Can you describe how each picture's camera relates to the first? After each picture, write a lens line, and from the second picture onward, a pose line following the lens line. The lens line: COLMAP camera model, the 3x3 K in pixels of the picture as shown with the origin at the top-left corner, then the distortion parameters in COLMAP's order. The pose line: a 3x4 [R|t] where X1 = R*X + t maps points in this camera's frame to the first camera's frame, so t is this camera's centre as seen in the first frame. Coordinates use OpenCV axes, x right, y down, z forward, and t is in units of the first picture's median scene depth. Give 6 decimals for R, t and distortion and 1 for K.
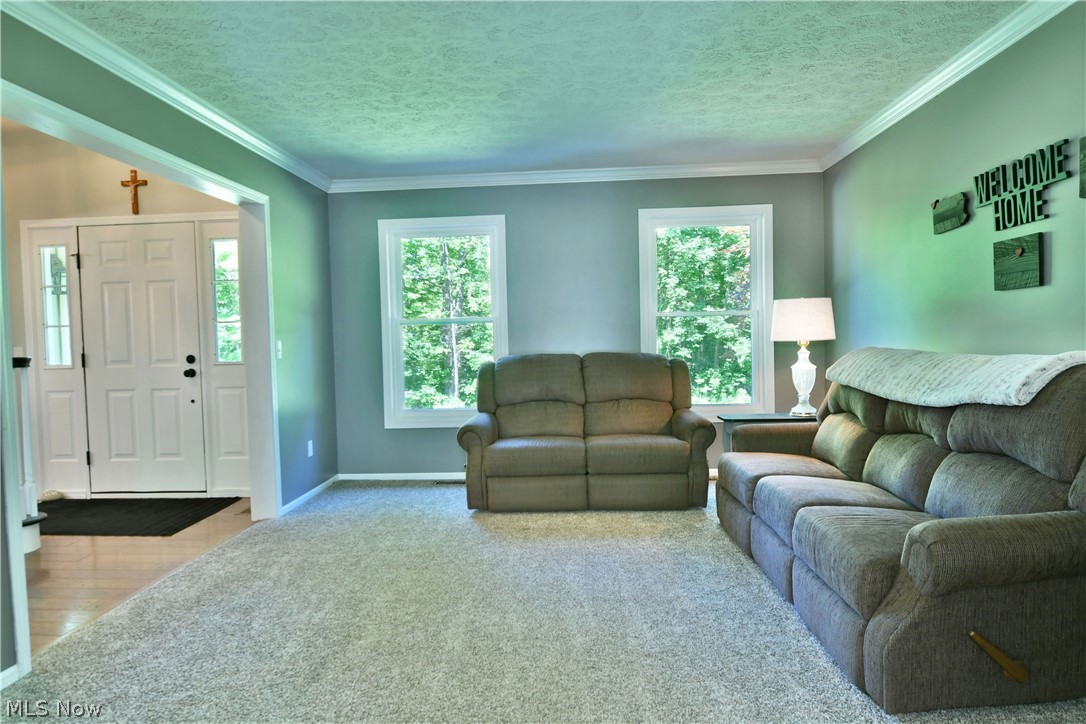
lens RADIAL K [[677.9, 0, 543.0], [0, 677.9, 362.0], [0, 0, 1]] dist [0.000705, 0.000373]
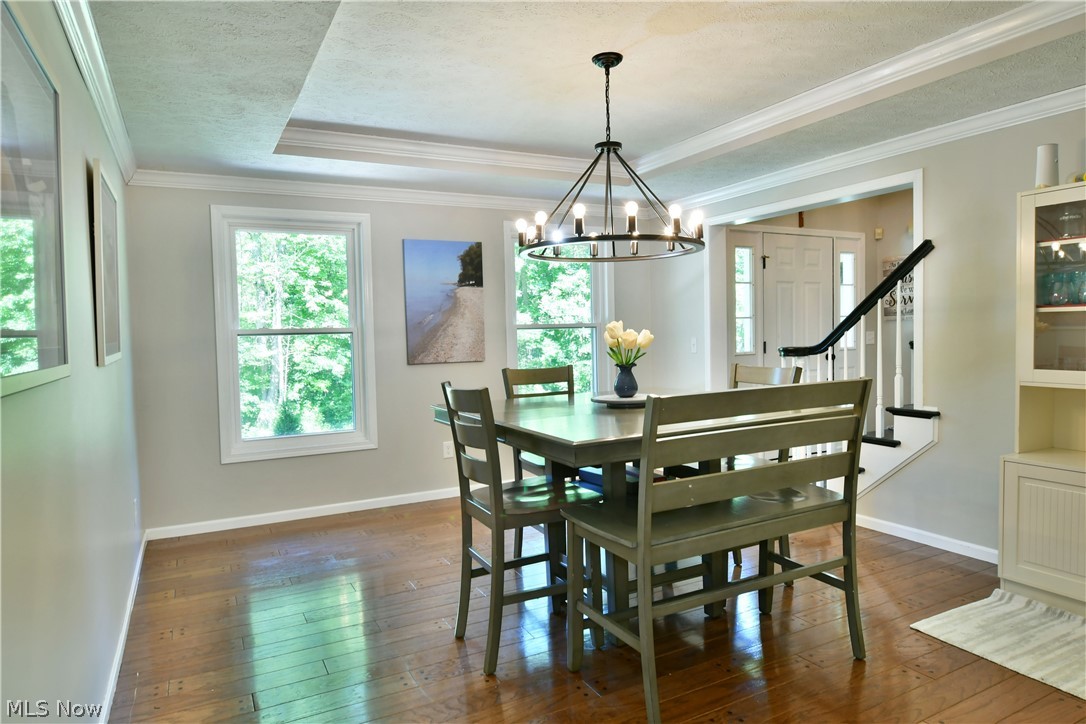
lens RADIAL K [[662.9, 0, 538.5], [0, 662.9, 363.6], [0, 0, 1]] dist [-0.017380, -0.001250]
pose [[0.860969, -0.020518, 0.508244, -1.608969], [0.022205, 0.999750, 0.002745, 0.014367], [-0.508173, 0.008922, 0.861209, 0.213752]]
